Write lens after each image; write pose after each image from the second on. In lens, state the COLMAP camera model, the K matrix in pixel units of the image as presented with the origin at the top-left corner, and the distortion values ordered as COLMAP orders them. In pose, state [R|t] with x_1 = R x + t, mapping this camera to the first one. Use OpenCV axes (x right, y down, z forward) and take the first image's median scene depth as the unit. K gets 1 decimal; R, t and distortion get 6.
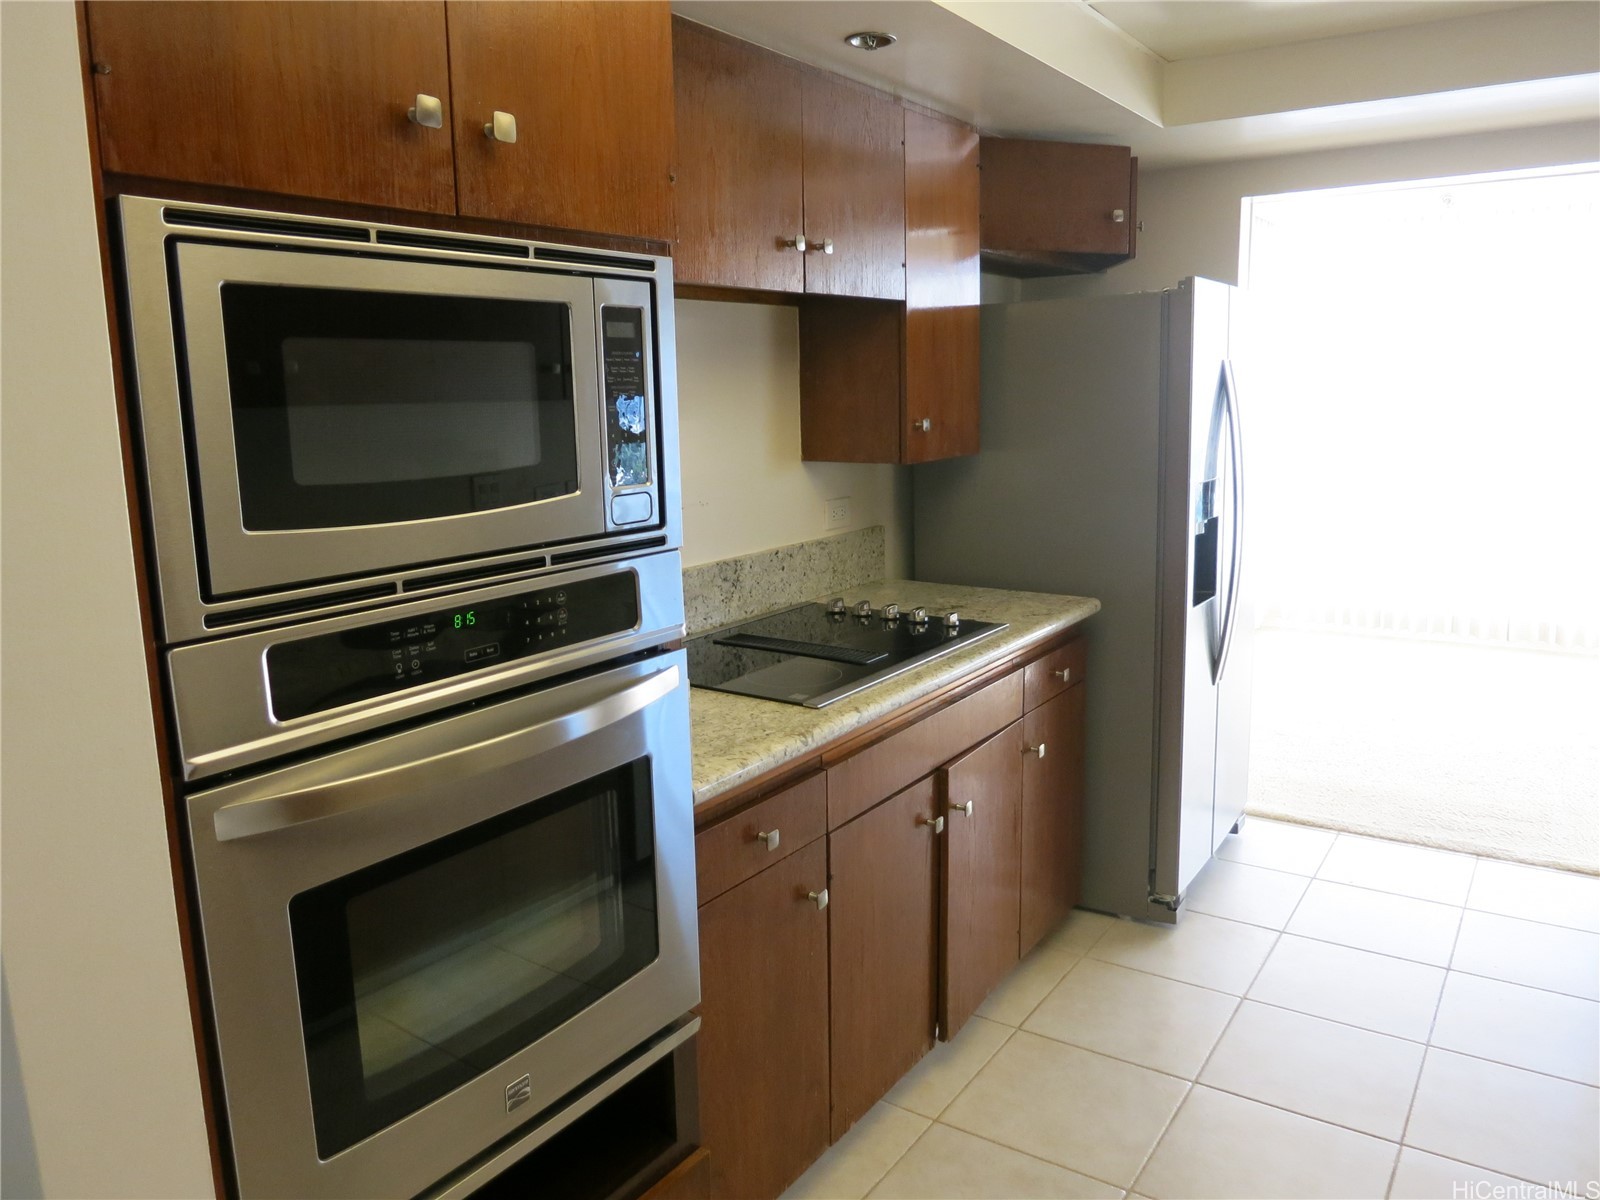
lens RADIAL K [[1156.9, 0, 800.0], [0, 1156.9, 600.0], [0, 0, 1]] dist [-0.033635, -0.008223]
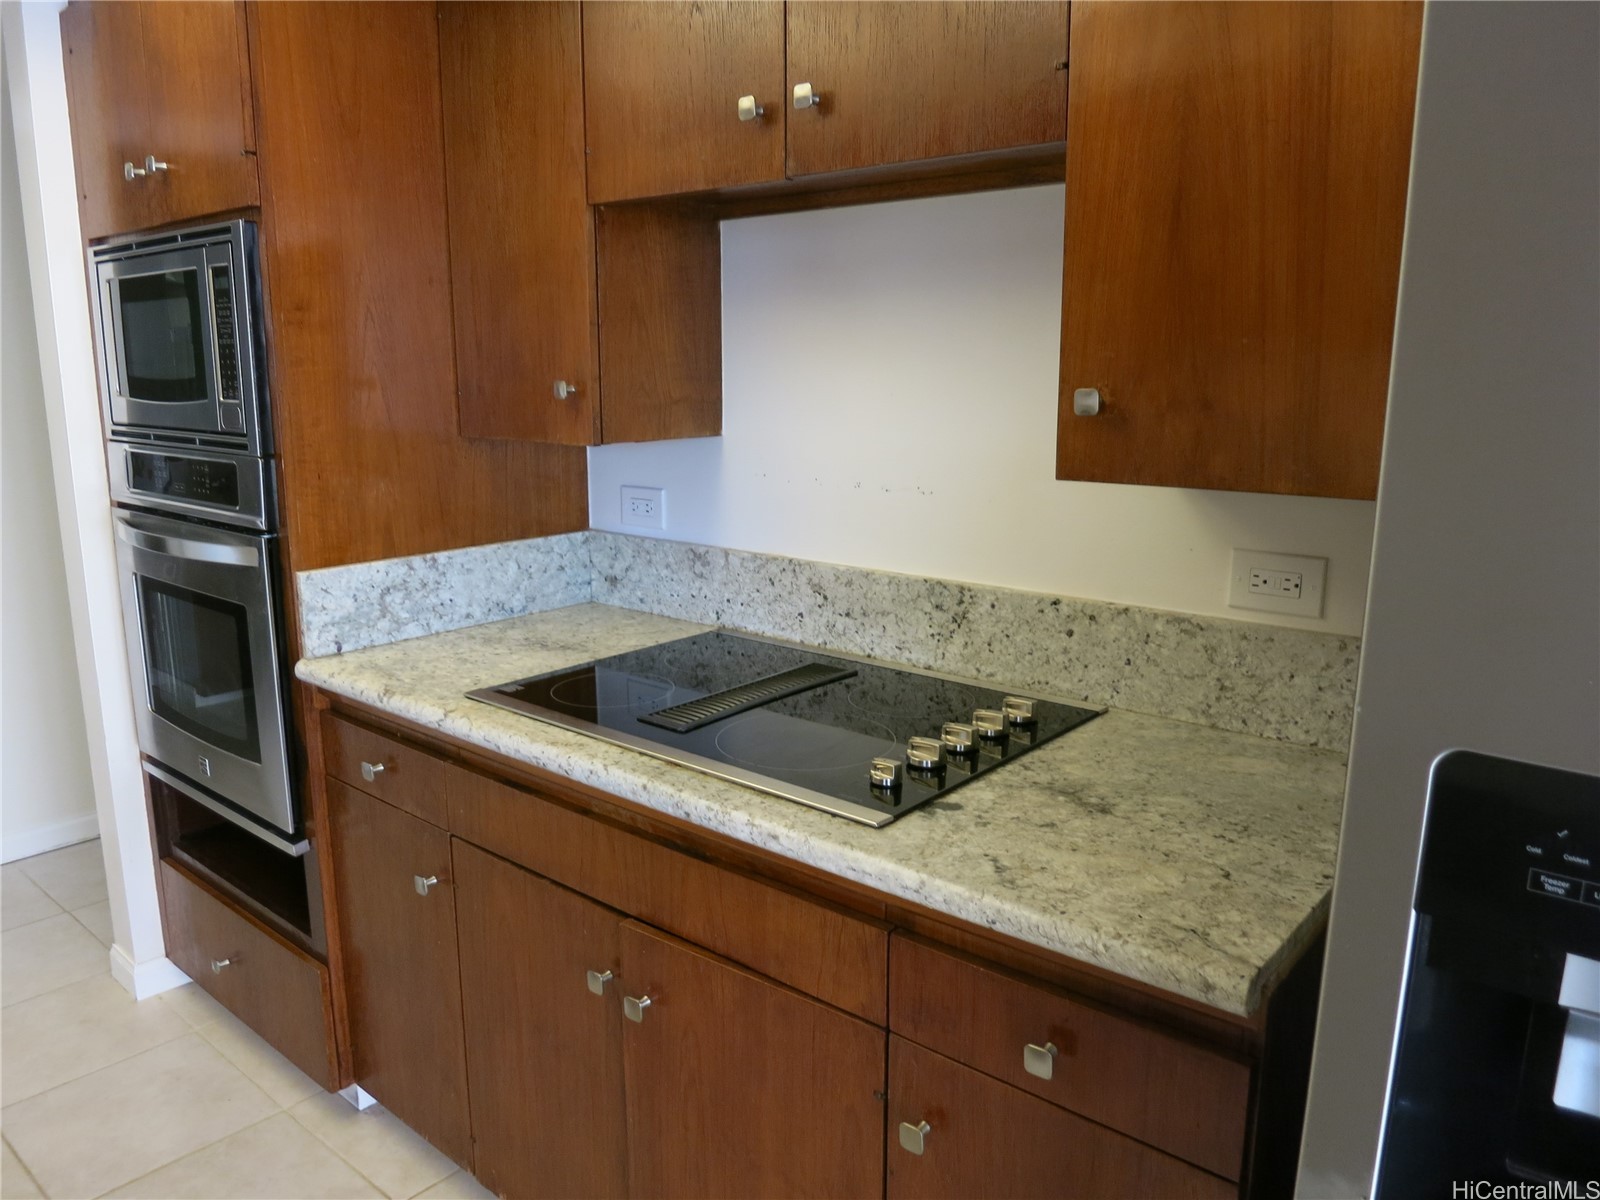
lens RADIAL K [[1150.7, 0, 800.0], [0, 1150.7, 600.0], [0, 0, 1]] dist [-0.035740, -0.003597]
pose [[-0.095563, 0.218809, -0.971077, 0.605591], [-0.184055, 0.954836, 0.233262, -0.165975], [0.978259, 0.201023, -0.050974, 0.950972]]
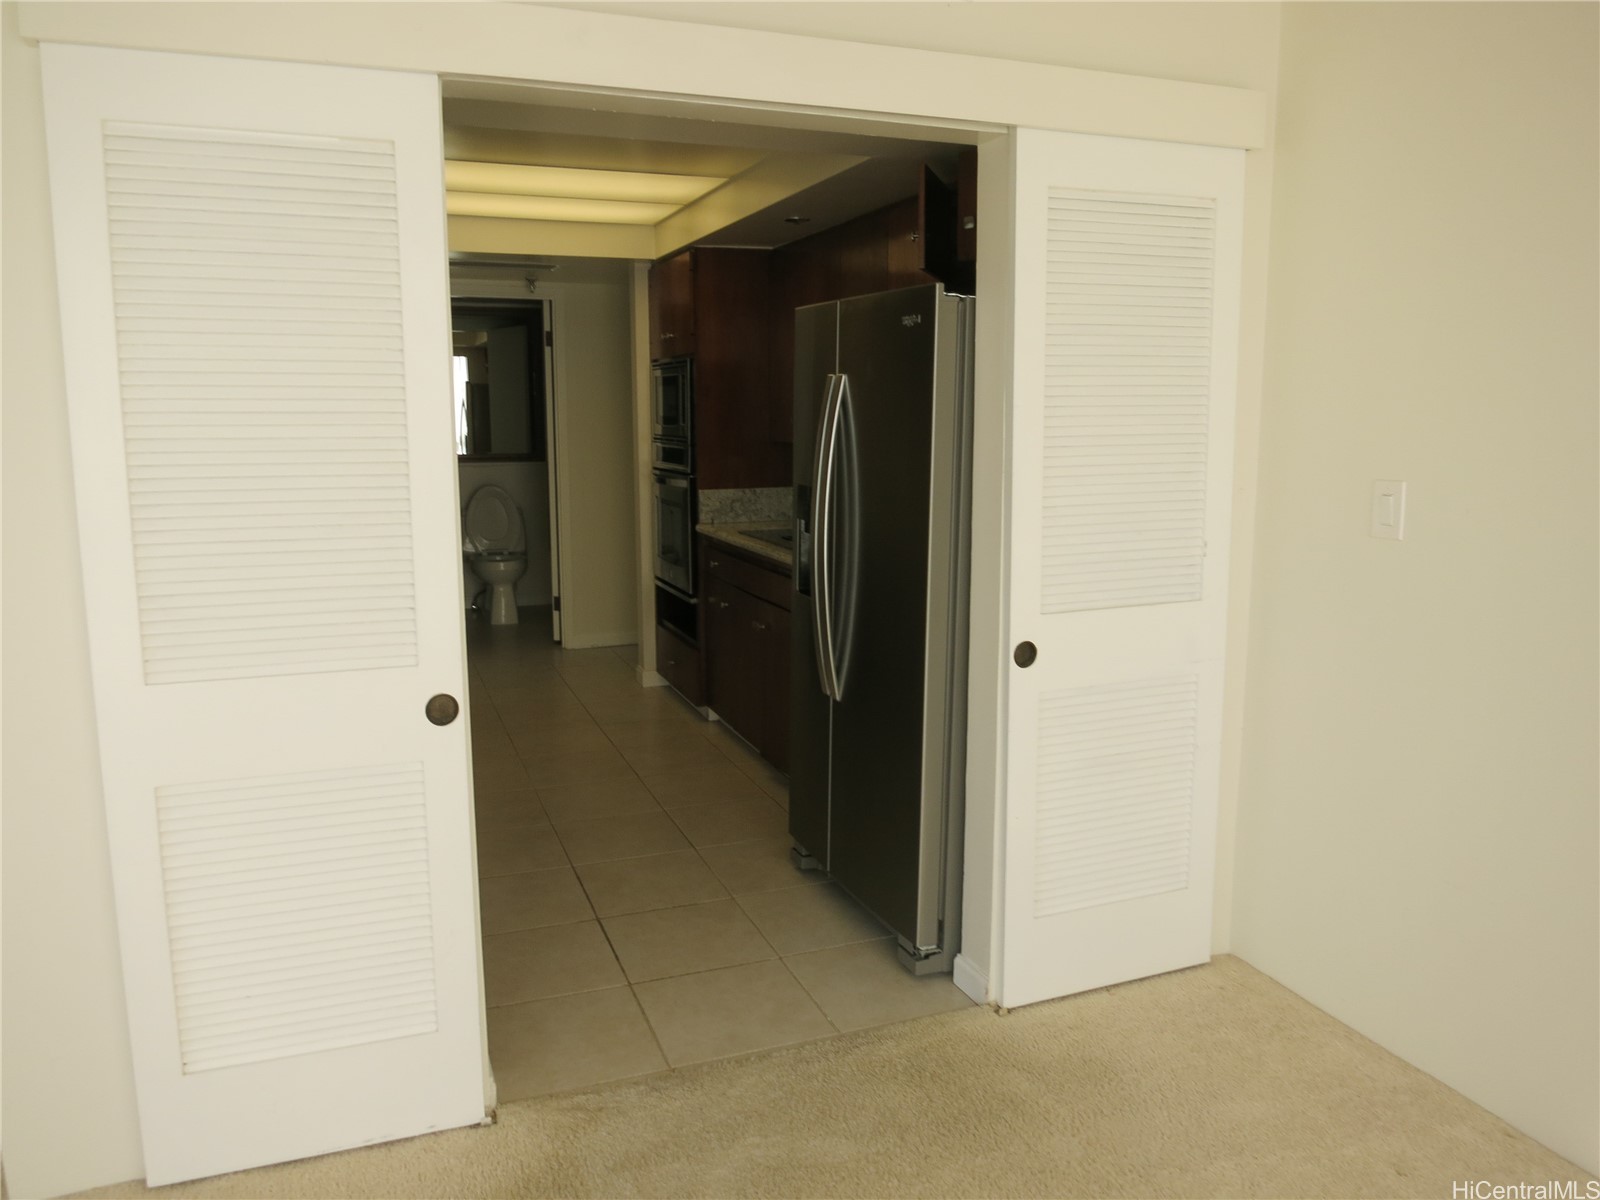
lens RADIAL K [[1156.9, 0, 800.0], [0, 1156.9, 600.0], [0, 0, 1]] dist [-0.033635, -0.008223]
pose [[-0.567639, 0.151019, -0.809308, 1.408977], [-0.143518, 0.949828, 0.277902, -0.337854], [0.810672, 0.273898, -0.517485, 1.770279]]
